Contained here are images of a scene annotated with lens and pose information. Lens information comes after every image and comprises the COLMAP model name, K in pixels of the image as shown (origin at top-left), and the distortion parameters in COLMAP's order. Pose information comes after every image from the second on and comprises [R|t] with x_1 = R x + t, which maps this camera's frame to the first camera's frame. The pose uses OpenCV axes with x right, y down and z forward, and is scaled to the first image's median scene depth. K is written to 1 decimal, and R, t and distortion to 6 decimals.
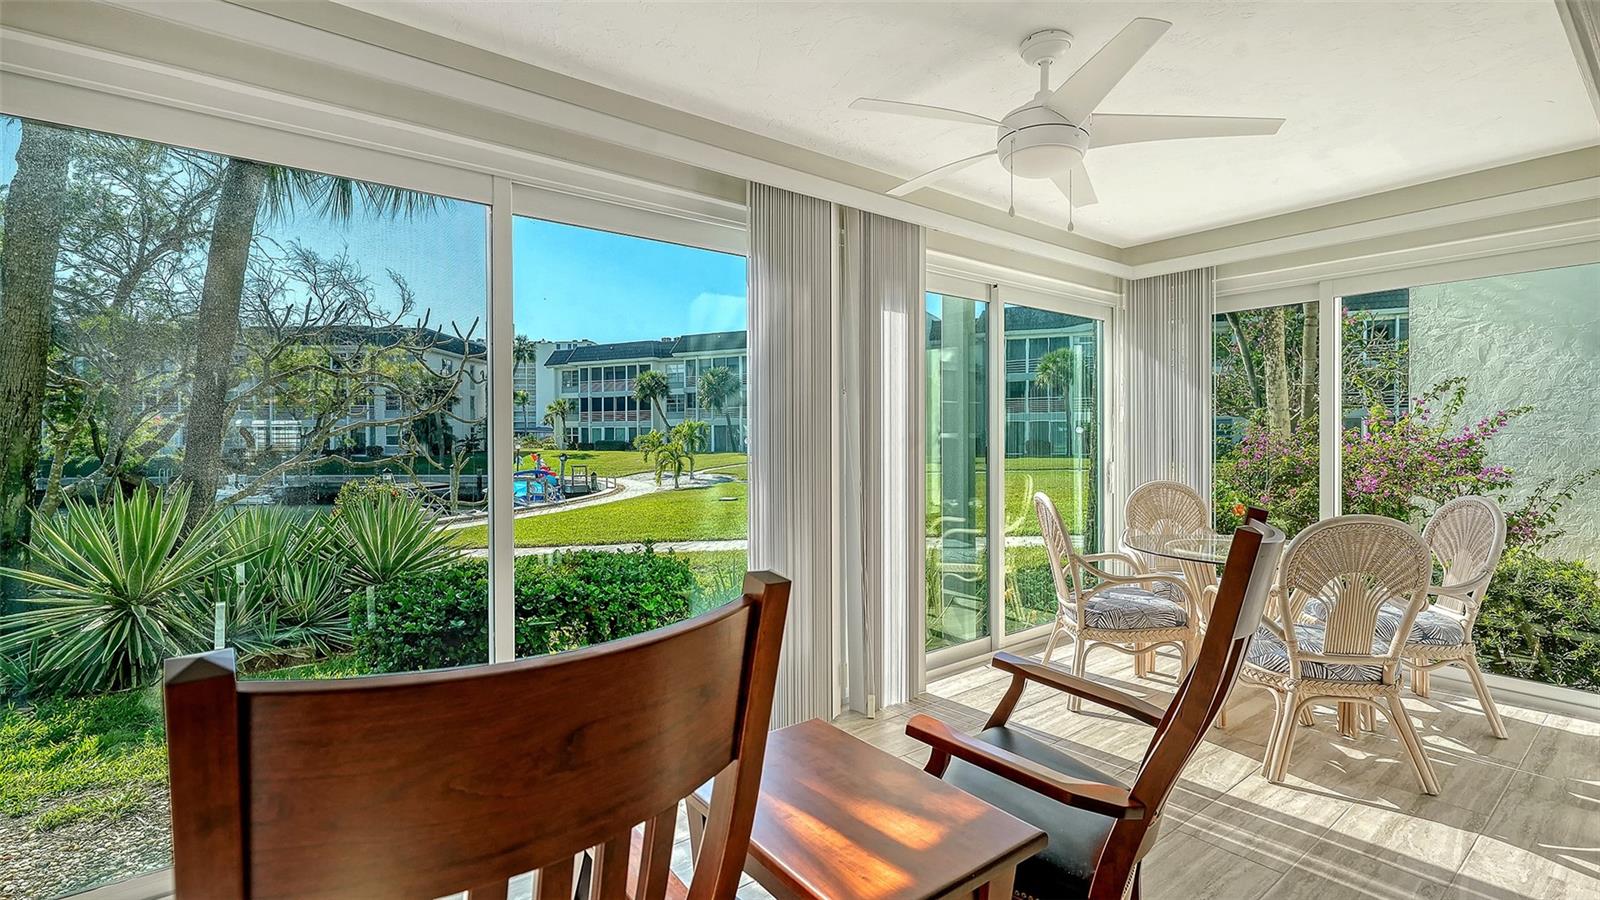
lens RADIAL K [[711.6, 0, 804.4], [0, 711.6, 454.1], [0, 0, 1]] dist [0.002277, 0.000304]
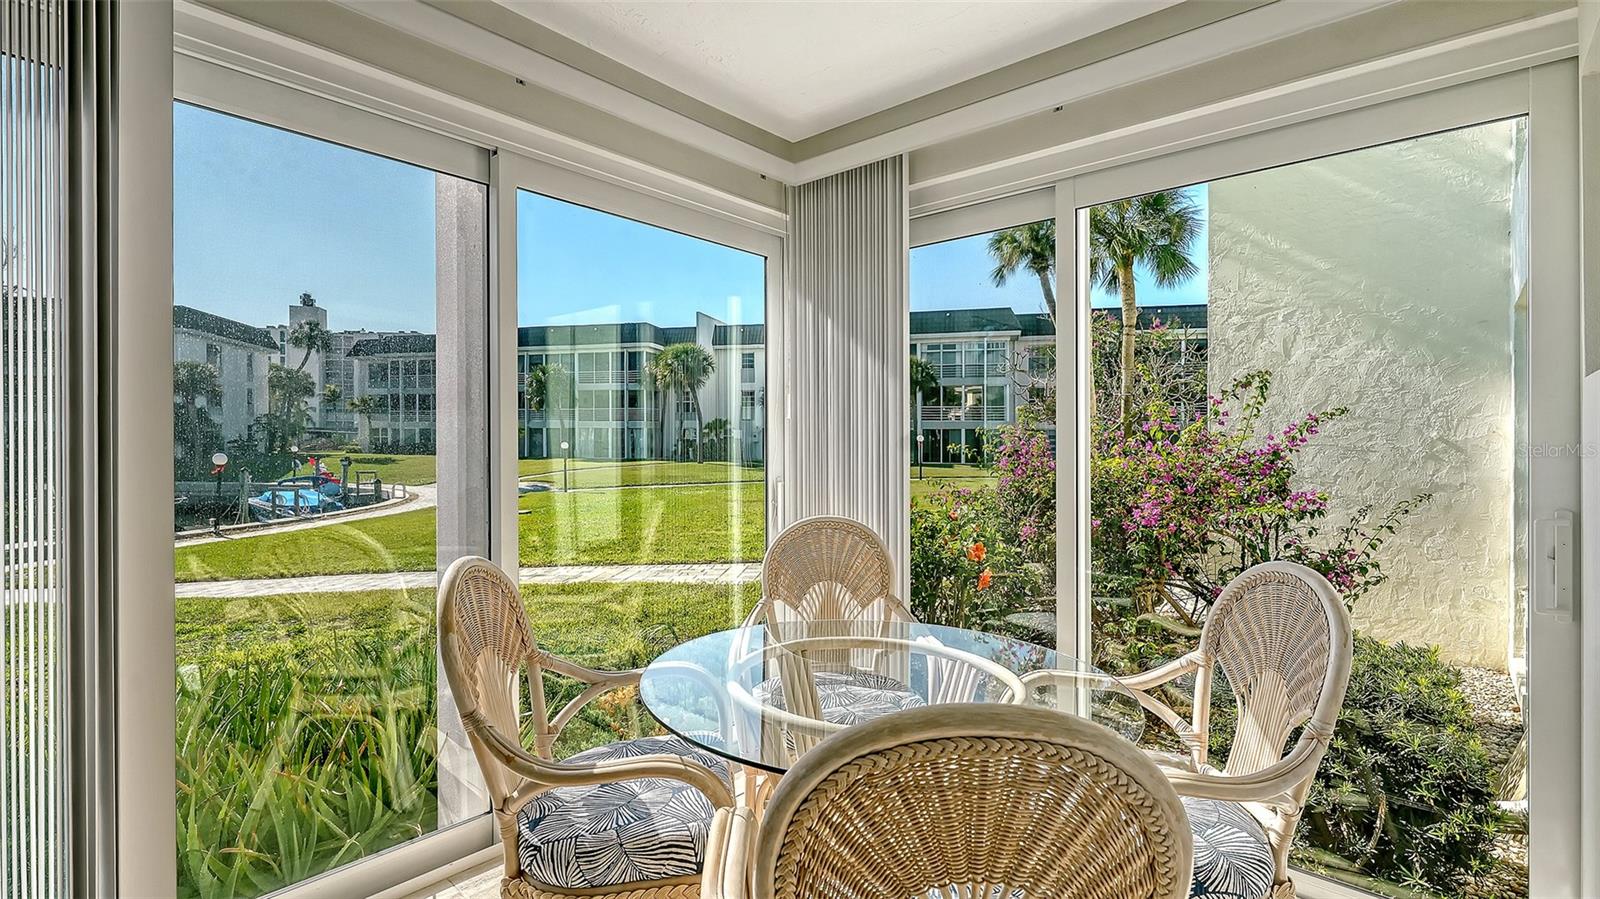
lens RADIAL K [[708.3, 0, 800.0], [0, 708.3, 449.5], [0, 0, 1]] dist [-0.001276, 0.000022]
pose [[0.986269, 0.010839, 0.164792, 0.319846], [-0.008410, 0.999846, -0.015432, -0.007210], [-0.164934, 0.013834, 0.986208, 0.350286]]
